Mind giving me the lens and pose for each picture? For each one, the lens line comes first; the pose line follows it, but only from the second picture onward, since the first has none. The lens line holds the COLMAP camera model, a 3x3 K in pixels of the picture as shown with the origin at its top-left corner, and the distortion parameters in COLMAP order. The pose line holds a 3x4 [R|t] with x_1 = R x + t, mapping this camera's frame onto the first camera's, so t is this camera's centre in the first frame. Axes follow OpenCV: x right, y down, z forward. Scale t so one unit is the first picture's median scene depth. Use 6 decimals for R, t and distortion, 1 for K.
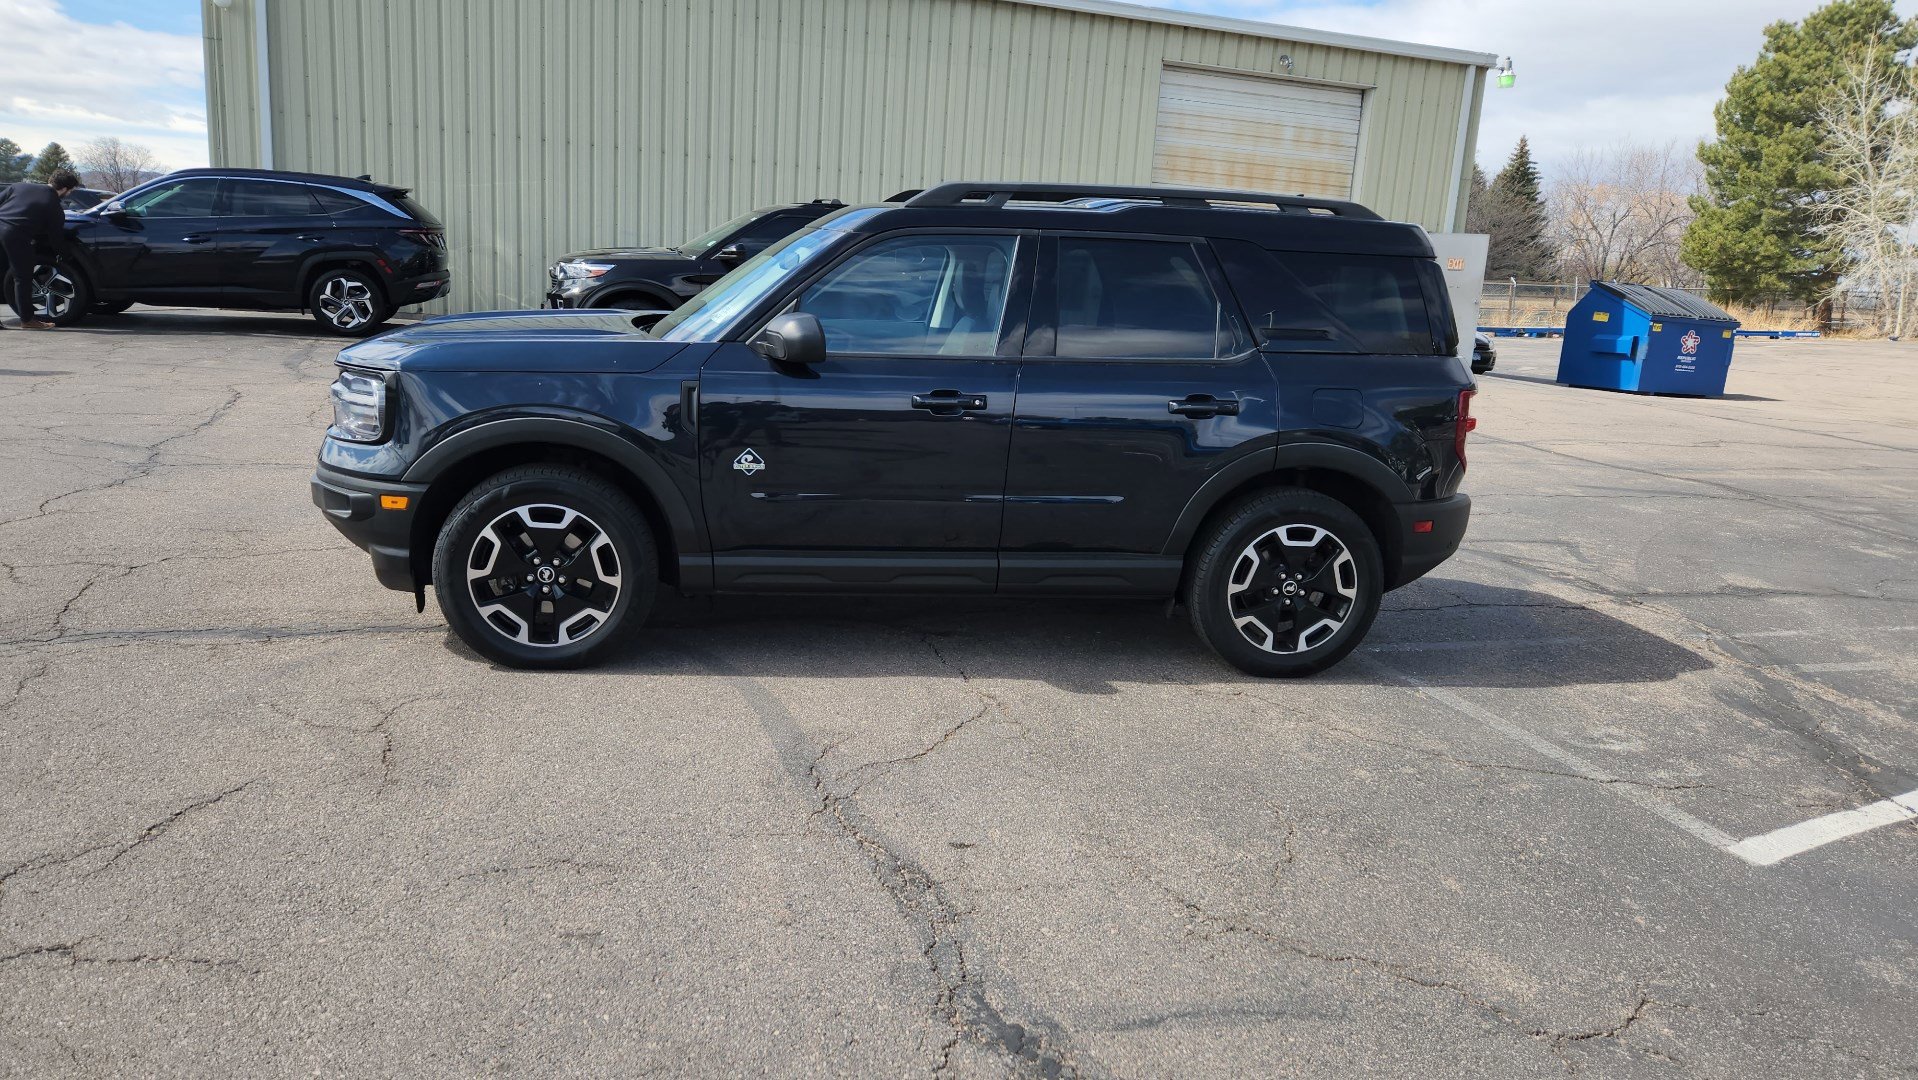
lens RADIAL K [[1278.3, 0, 932.0], [0, 1278.3, 539.3], [0, 0, 1]] dist [0.069724, -0.051702]
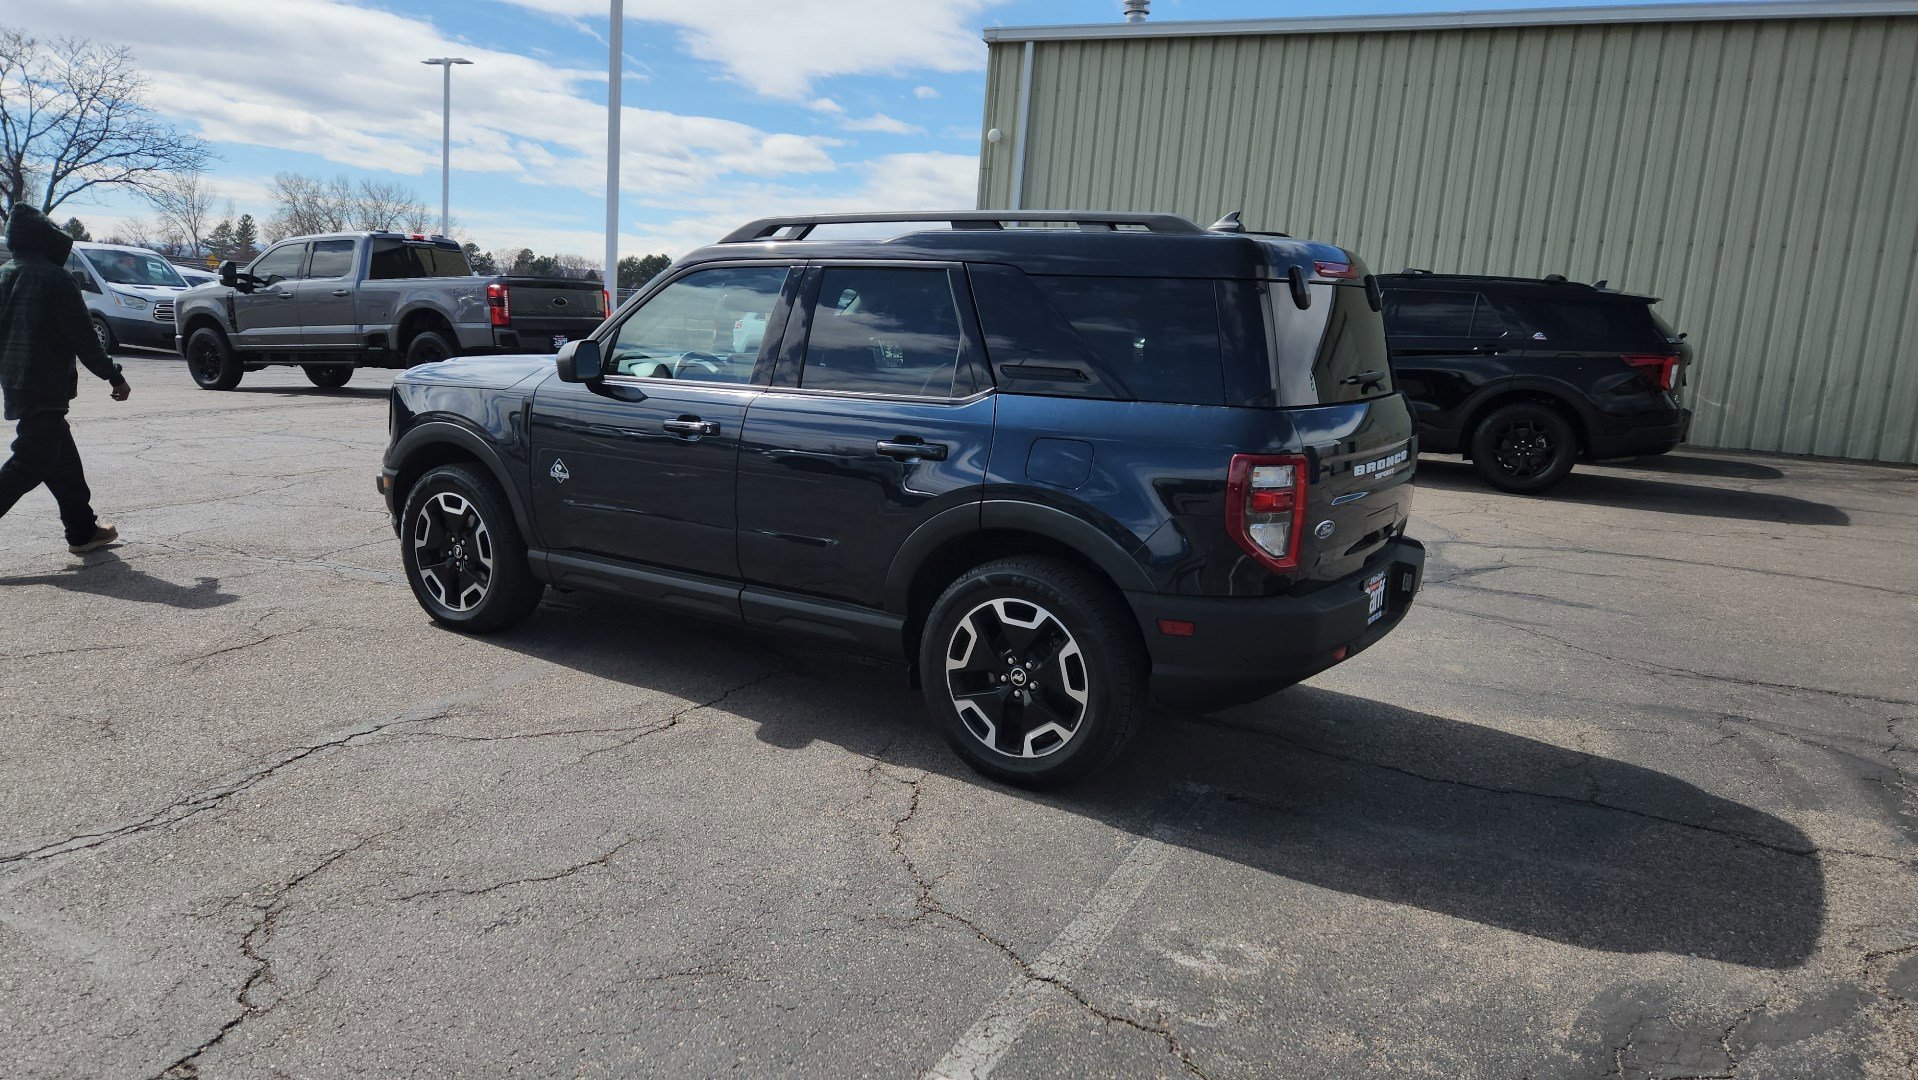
lens RADIAL K [[1276.3, 0, 918.6], [0, 1276.3, 535.7], [0, 0, 1]] dist [0.073512, -0.058452]
pose [[0.740611, 0.097492, -0.664824, 0.777495], [-0.150628, 0.988326, -0.022867, -0.023552], [0.654834, 0.117076, 0.746650, 0.338446]]
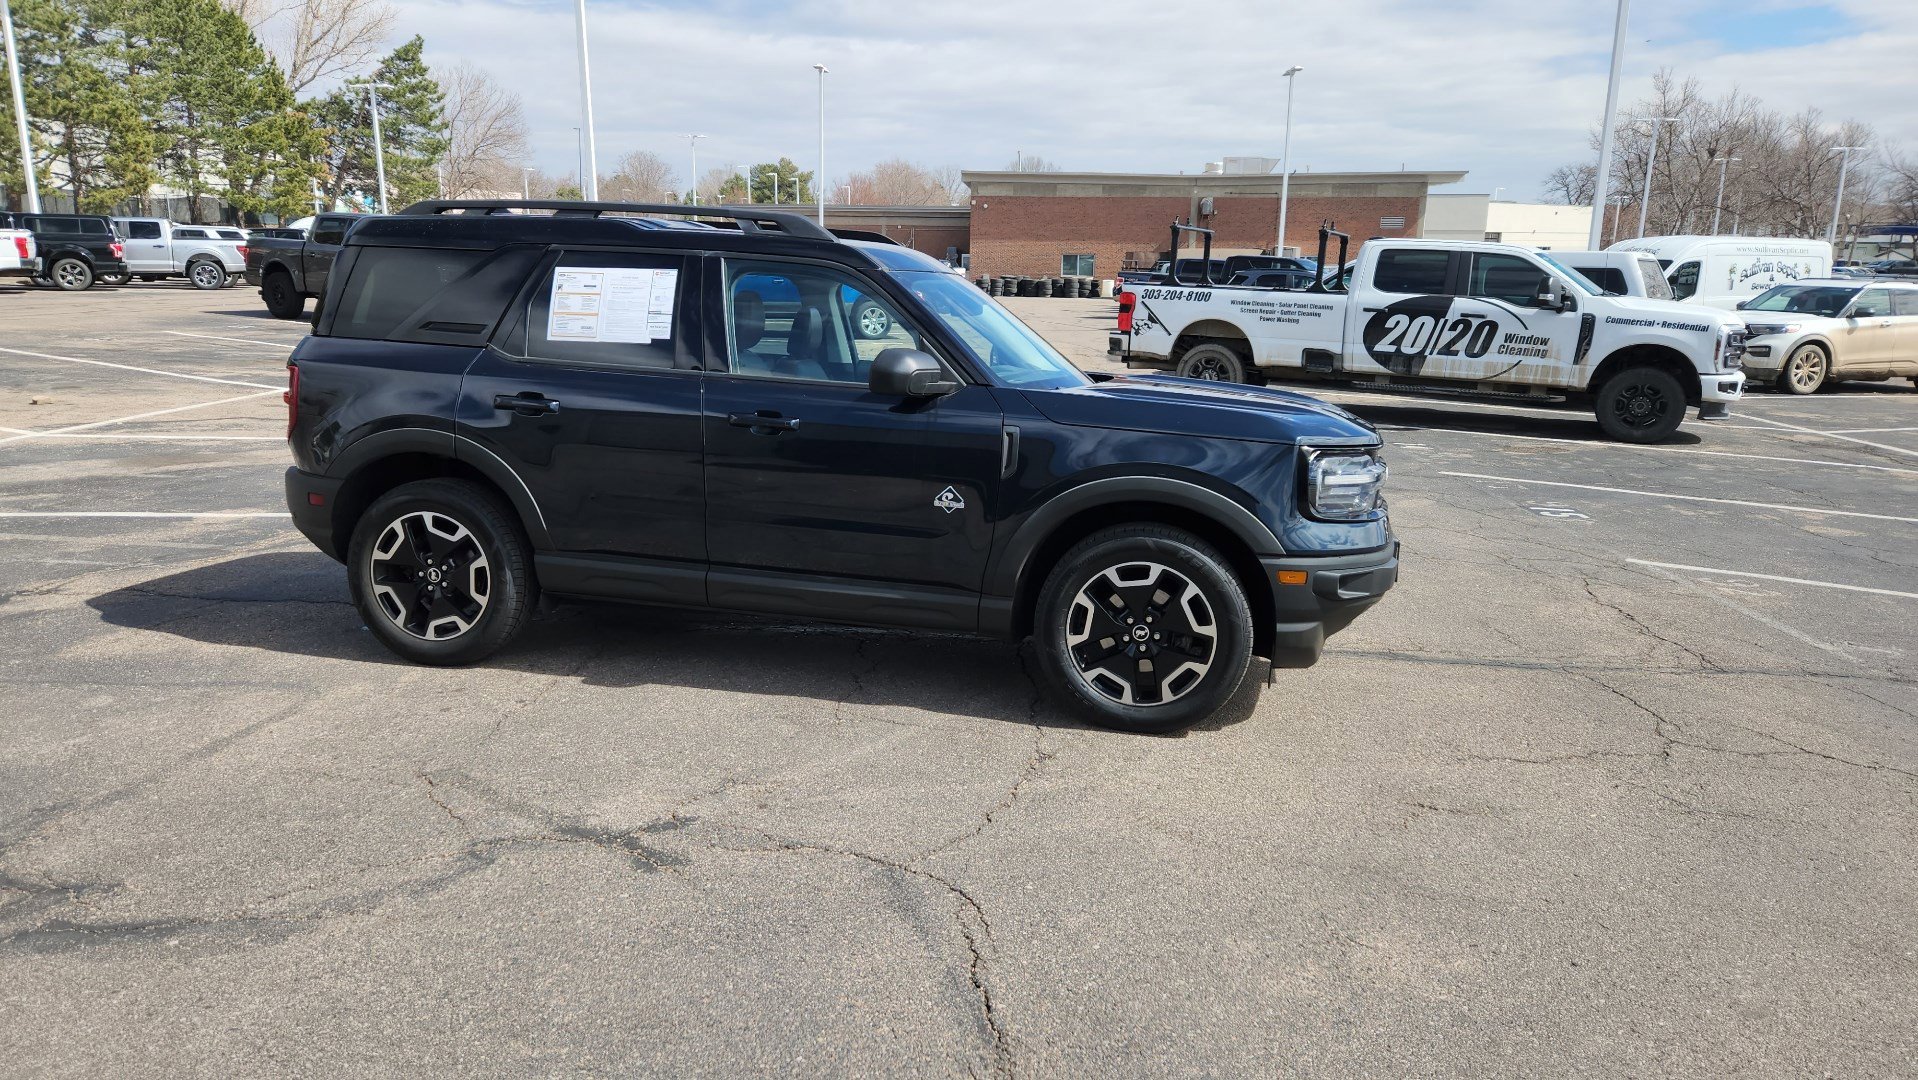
lens RADIAL K [[1275.1, 0, 927.6], [0, 1275.1, 522.7], [0, 0, 1]] dist [0.073719, -0.058580]
pose [[-0.927210, -0.149665, 0.343341, -0.491702], [-0.002956, 0.919588, 0.392874, -0.494033], [-0.374531, 0.363261, -0.853093, 2.090792]]
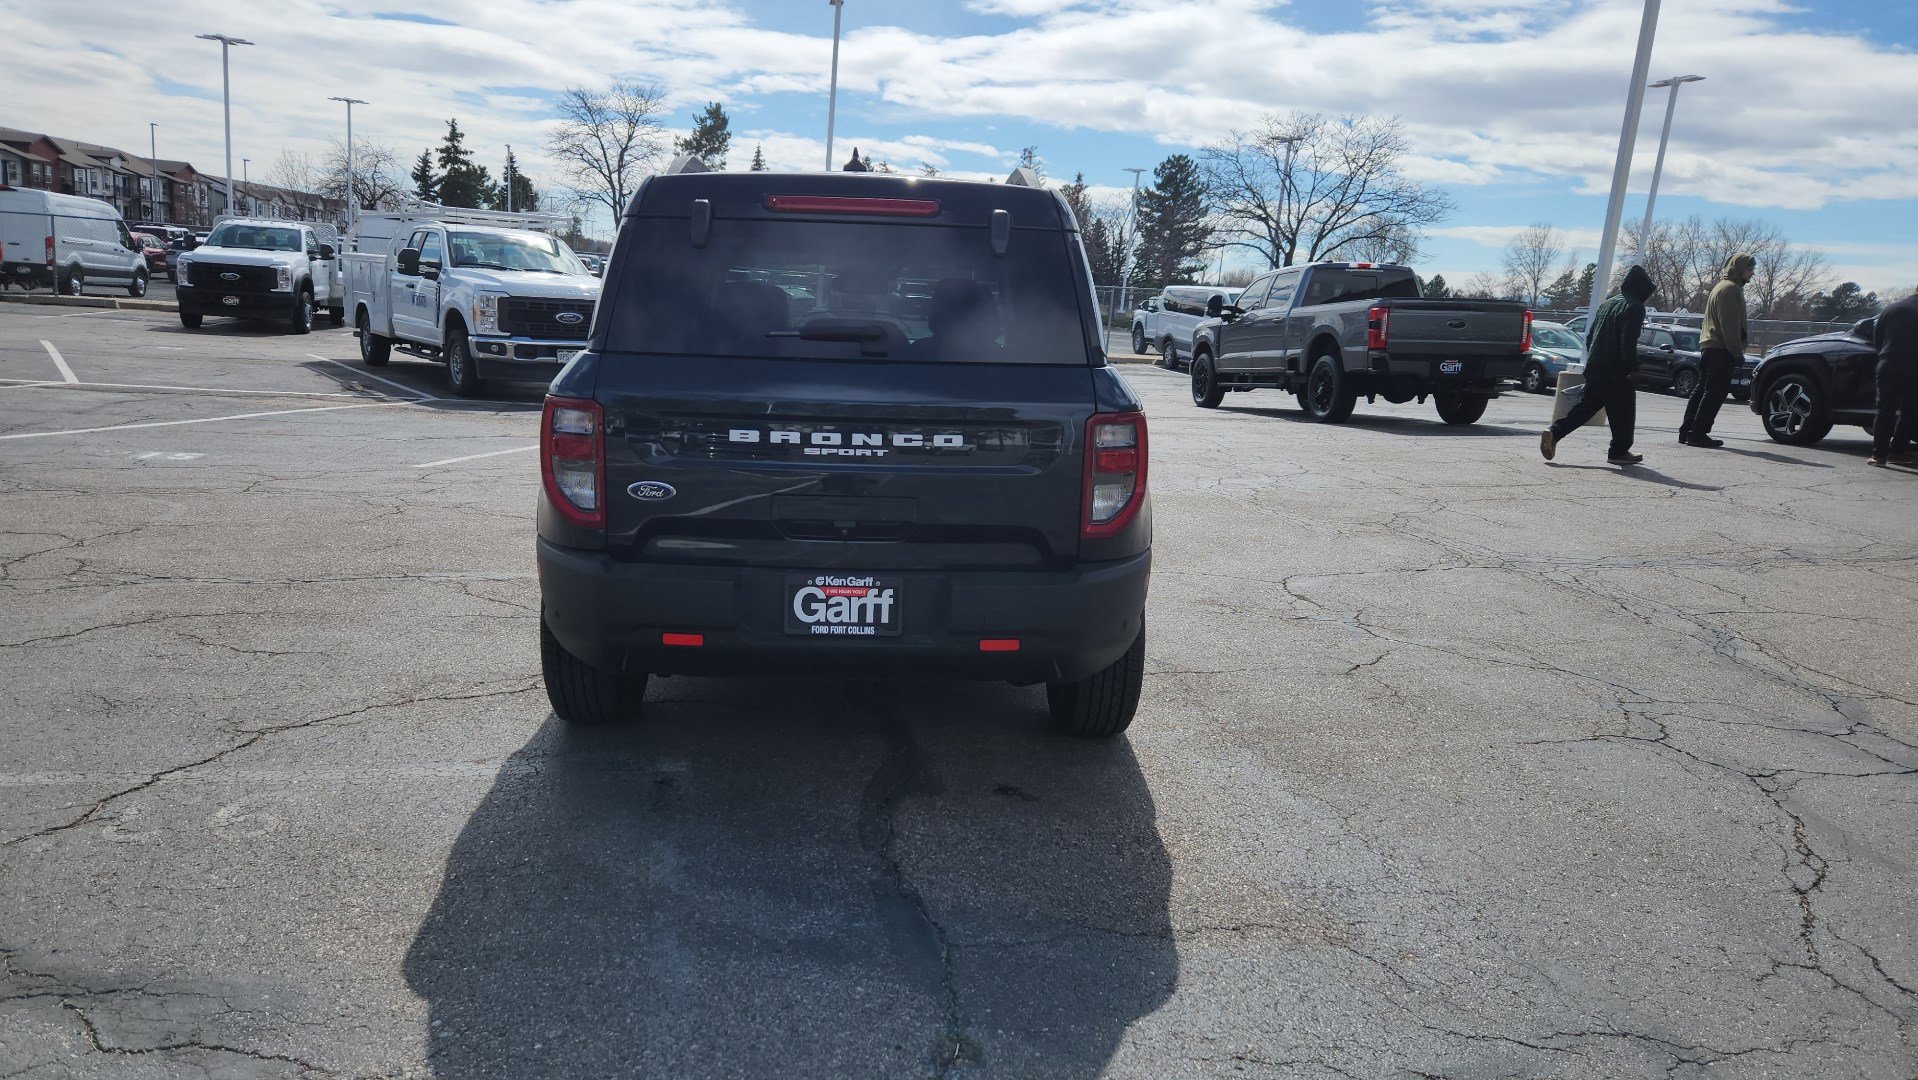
lens RADIAL K [[1276.3, 0, 926.2], [0, 1276.3, 531.6], [0, 0, 1]] dist [0.073512, -0.058452]
pose [[-0.110581, 0.120868, -0.986490, 1.118579], [-0.261160, 0.954163, 0.146182, -0.203876], [0.958941, 0.273797, -0.073947, 1.291099]]
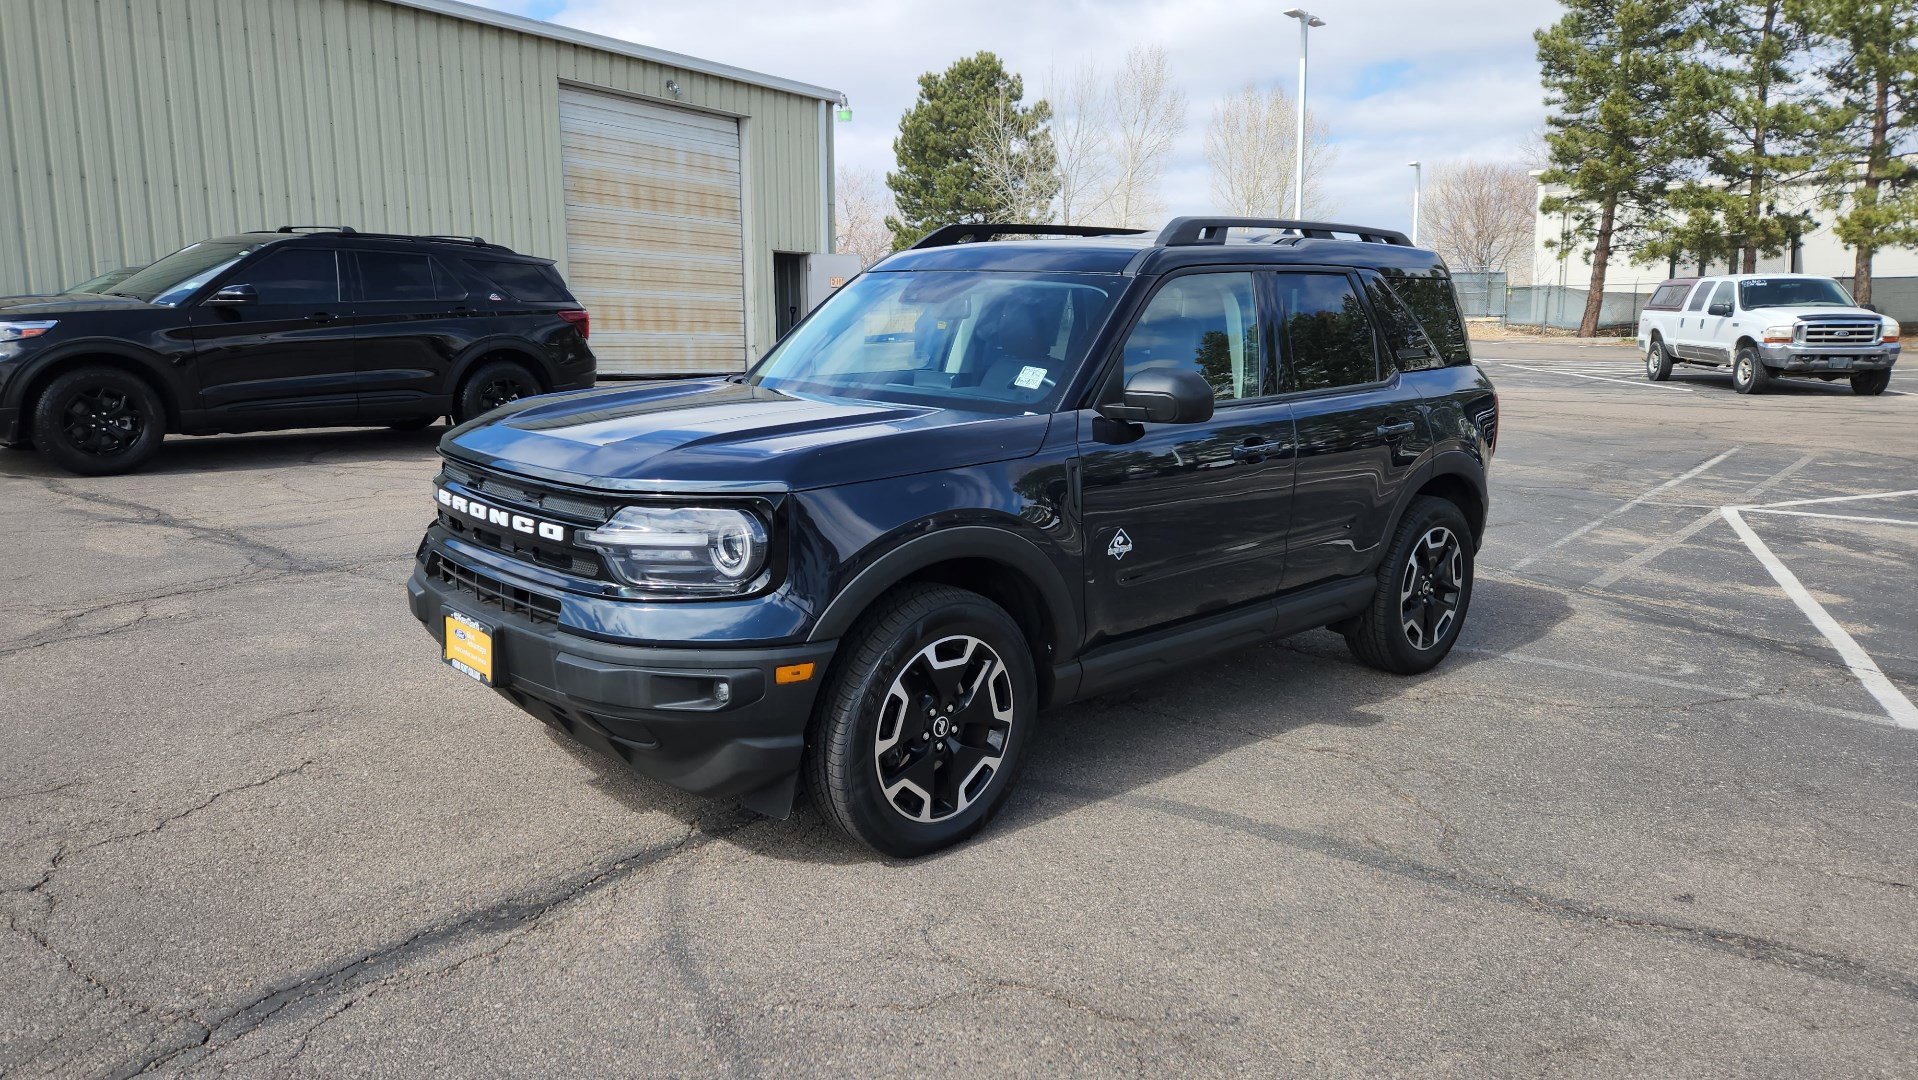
lens RADIAL K [[1278.3, 0, 925.0], [0, 1278.3, 518.8], [0, 0, 1]] dist [0.069724, -0.051702]
pose [[0.828486, -0.137577, 0.542847, -0.655024], [0.153017, 0.988079, 0.016883, -0.102596], [-0.538699, 0.069077, 0.839662, 0.319629]]
